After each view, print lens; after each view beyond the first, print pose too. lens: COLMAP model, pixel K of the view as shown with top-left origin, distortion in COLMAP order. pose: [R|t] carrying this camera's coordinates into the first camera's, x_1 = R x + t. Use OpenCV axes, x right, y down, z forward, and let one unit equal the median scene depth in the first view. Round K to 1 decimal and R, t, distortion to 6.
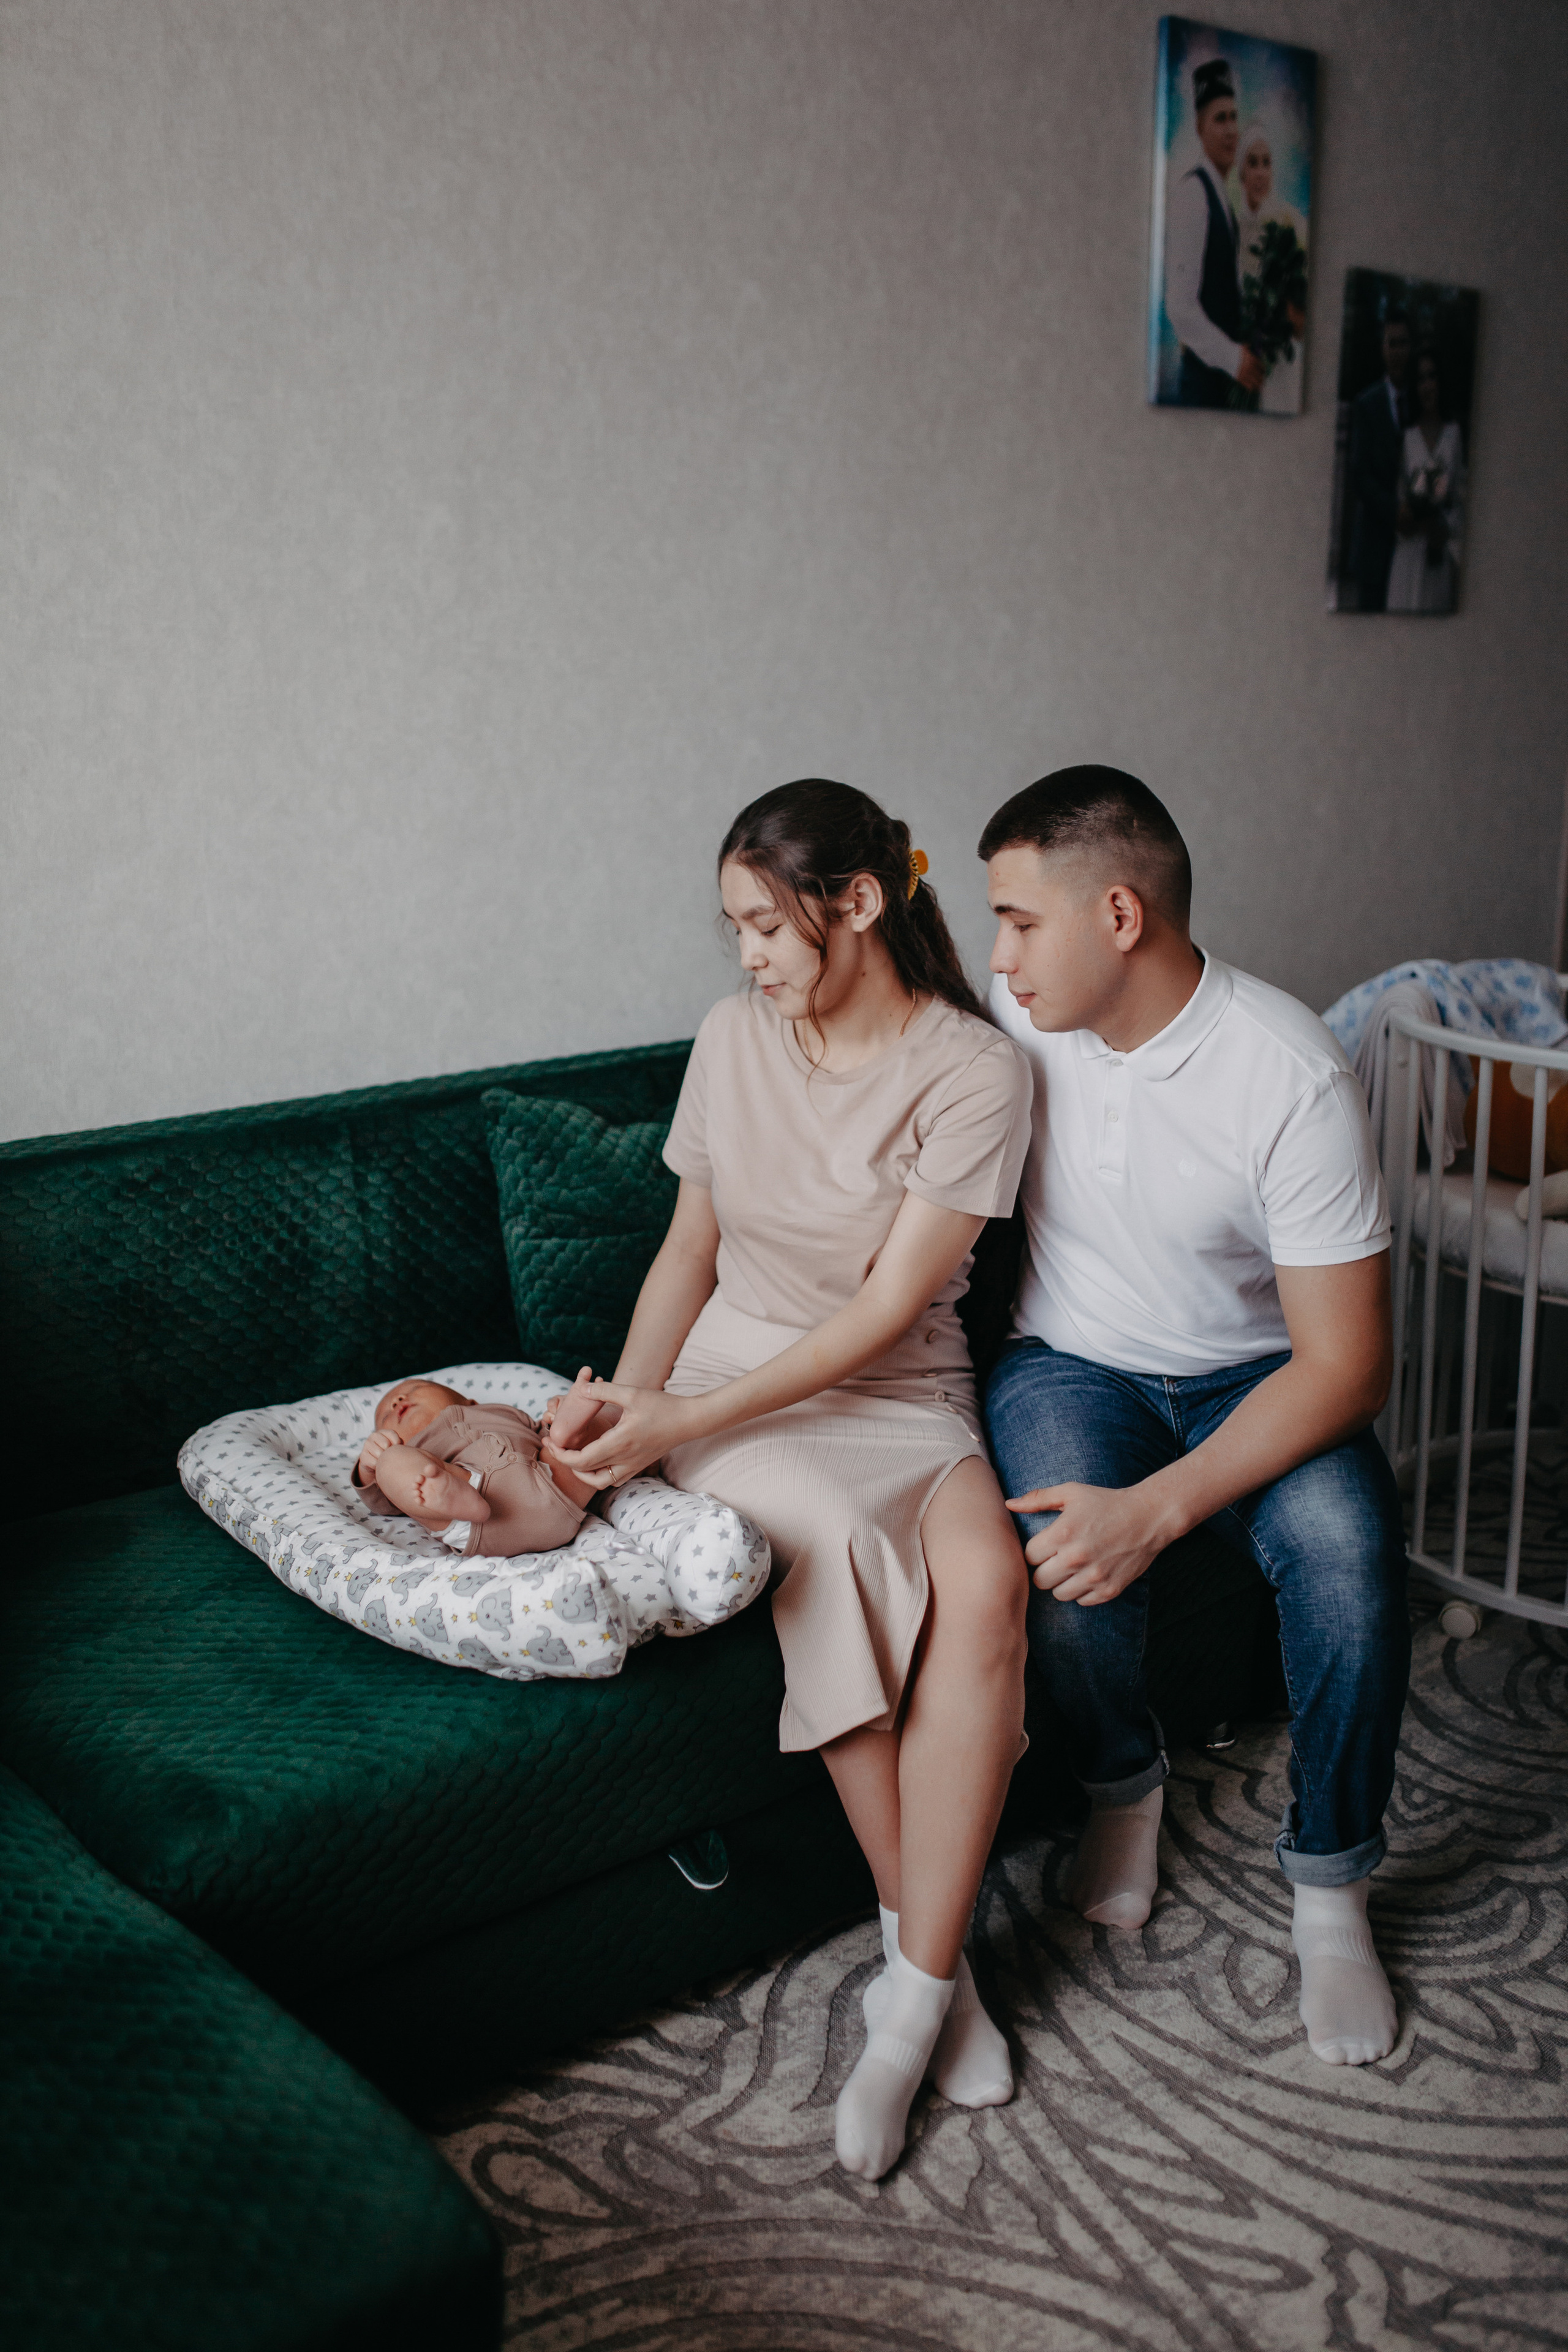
lens RADIAL K [[2379.5, 0, 784.0], [0, 2379.5, 1176.0], [0, 0, 1]] dist [0.007023, 0.011176]
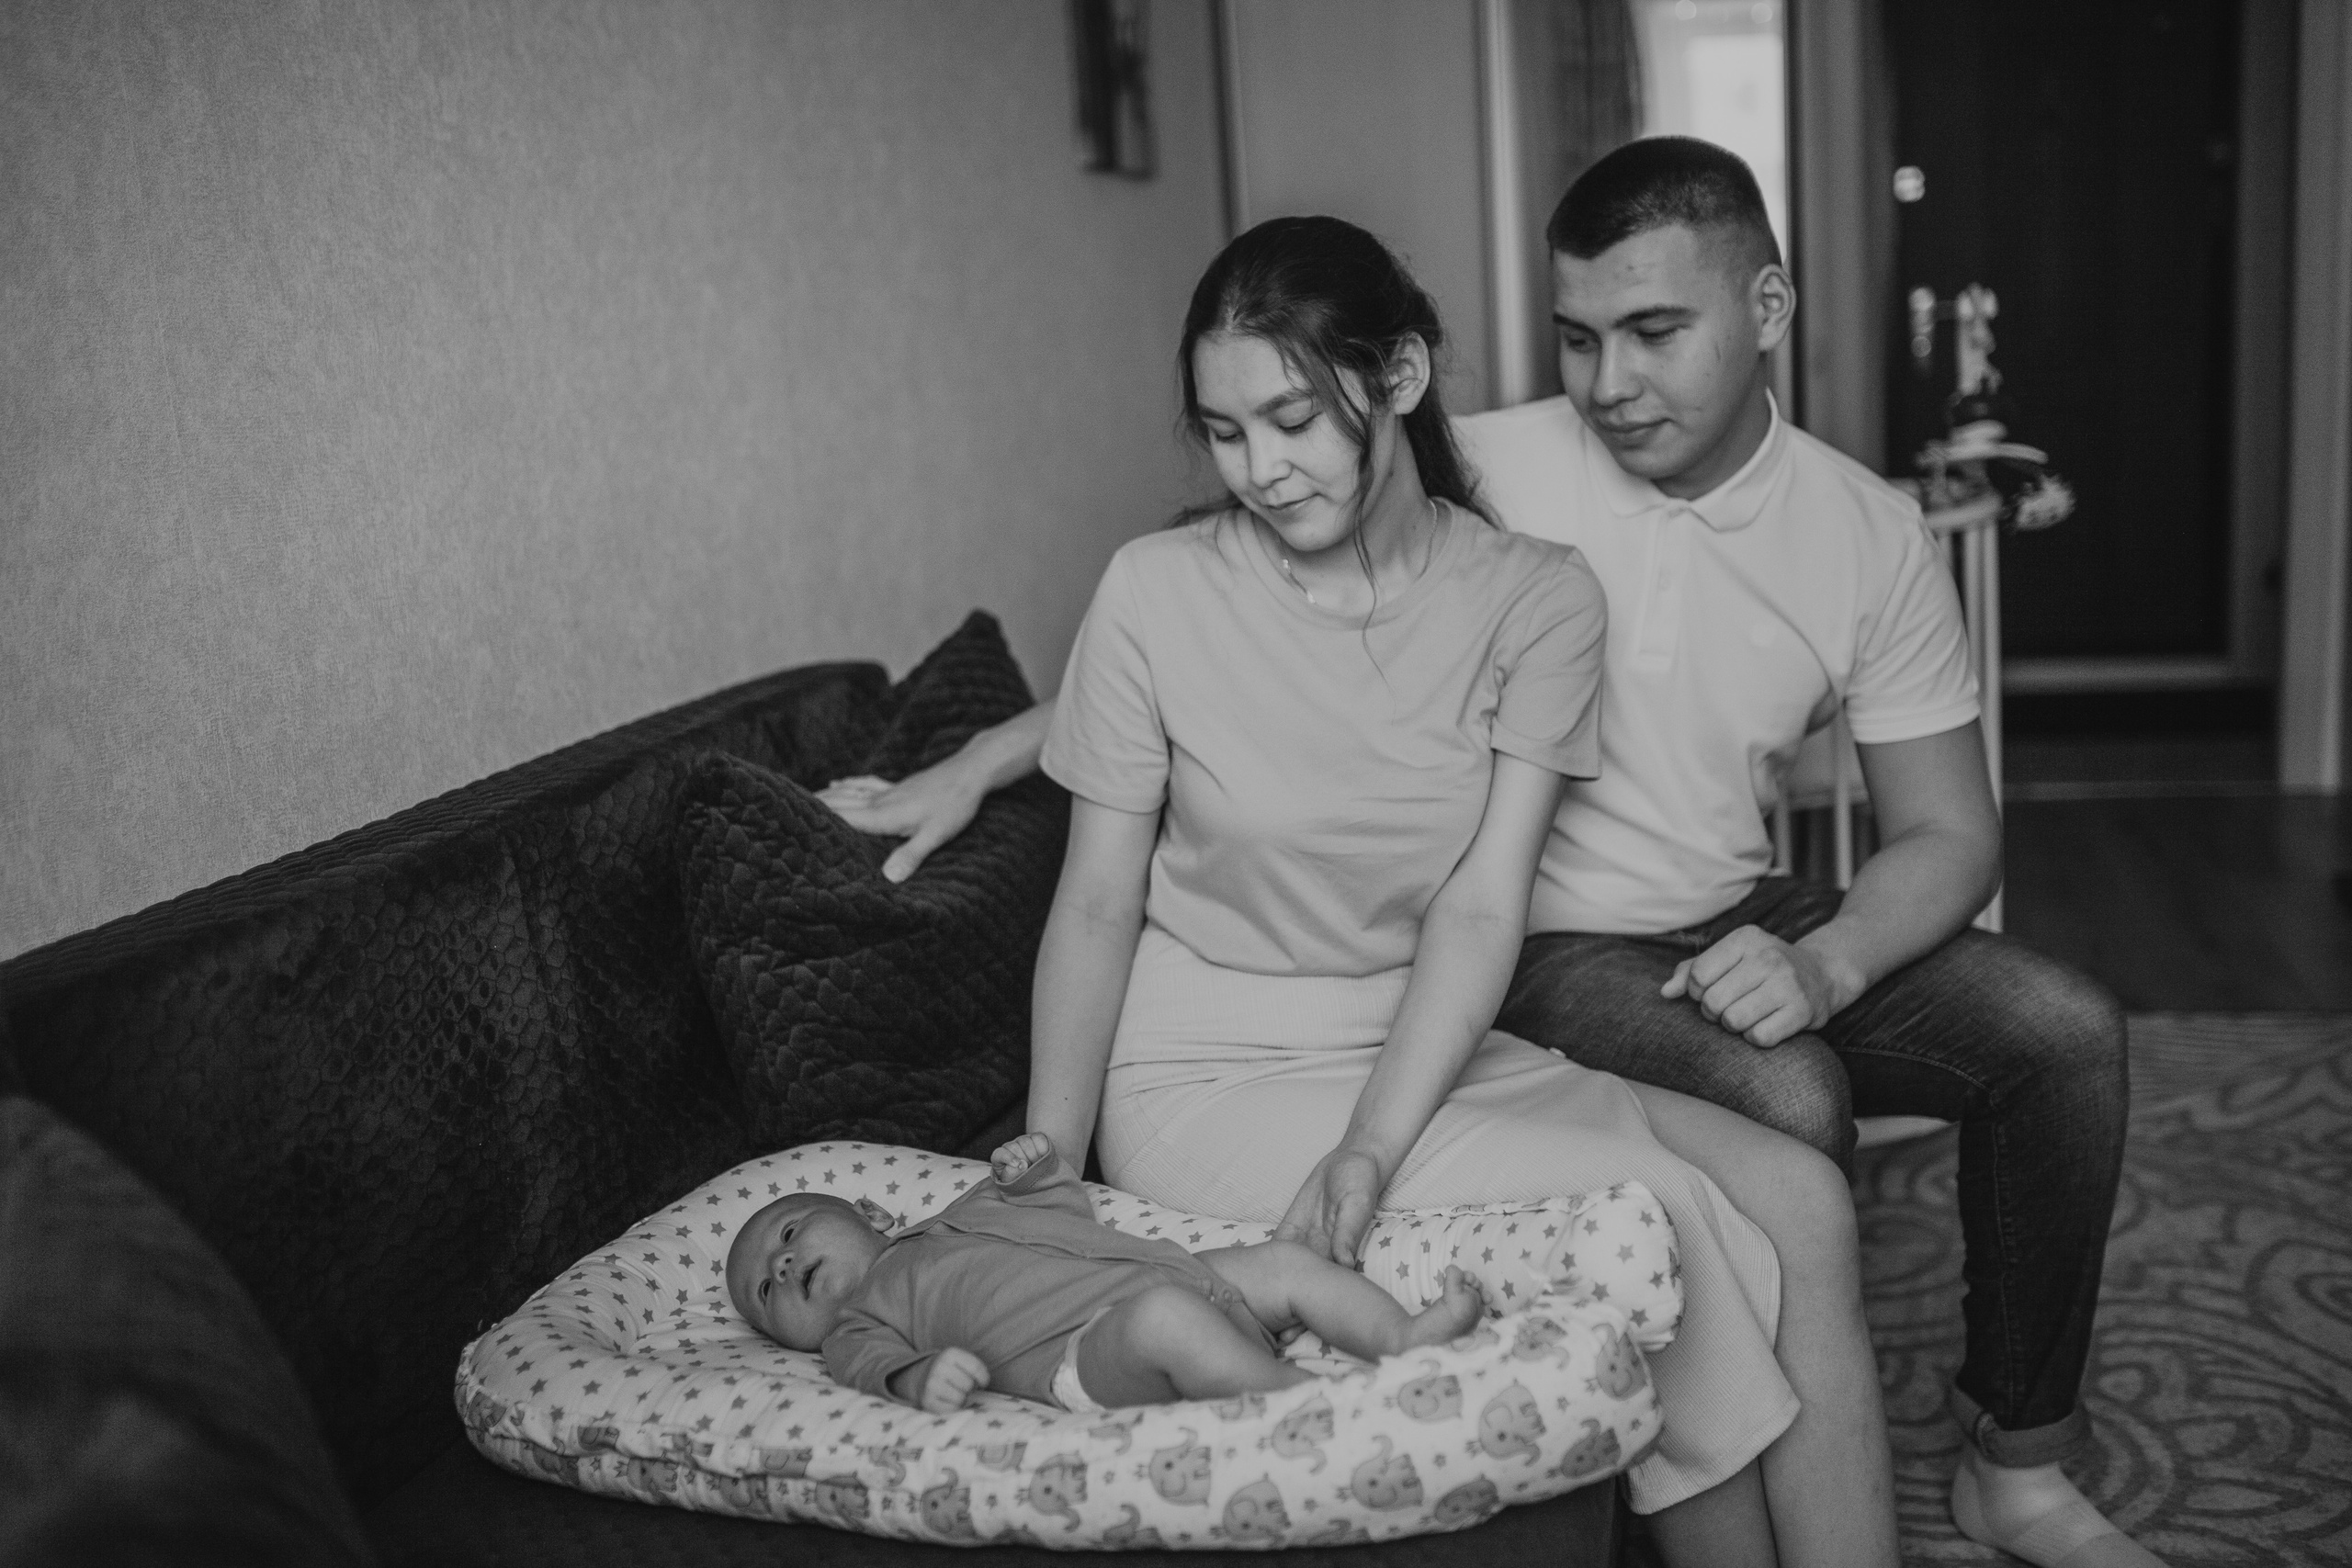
lens RADIAL K [[2379.3, 0, 1175.9], [0, 2379.3, 736.5], [0, 0, 1]] dist [0.007023, 0.011176]
pose [[0.804798, -0.143051, 0.576052, -0.418672], [0.190164, 0.981507, -0.021939, -0.000962], [-0.562261, 0.127201, 0.817119, 0.395750]]
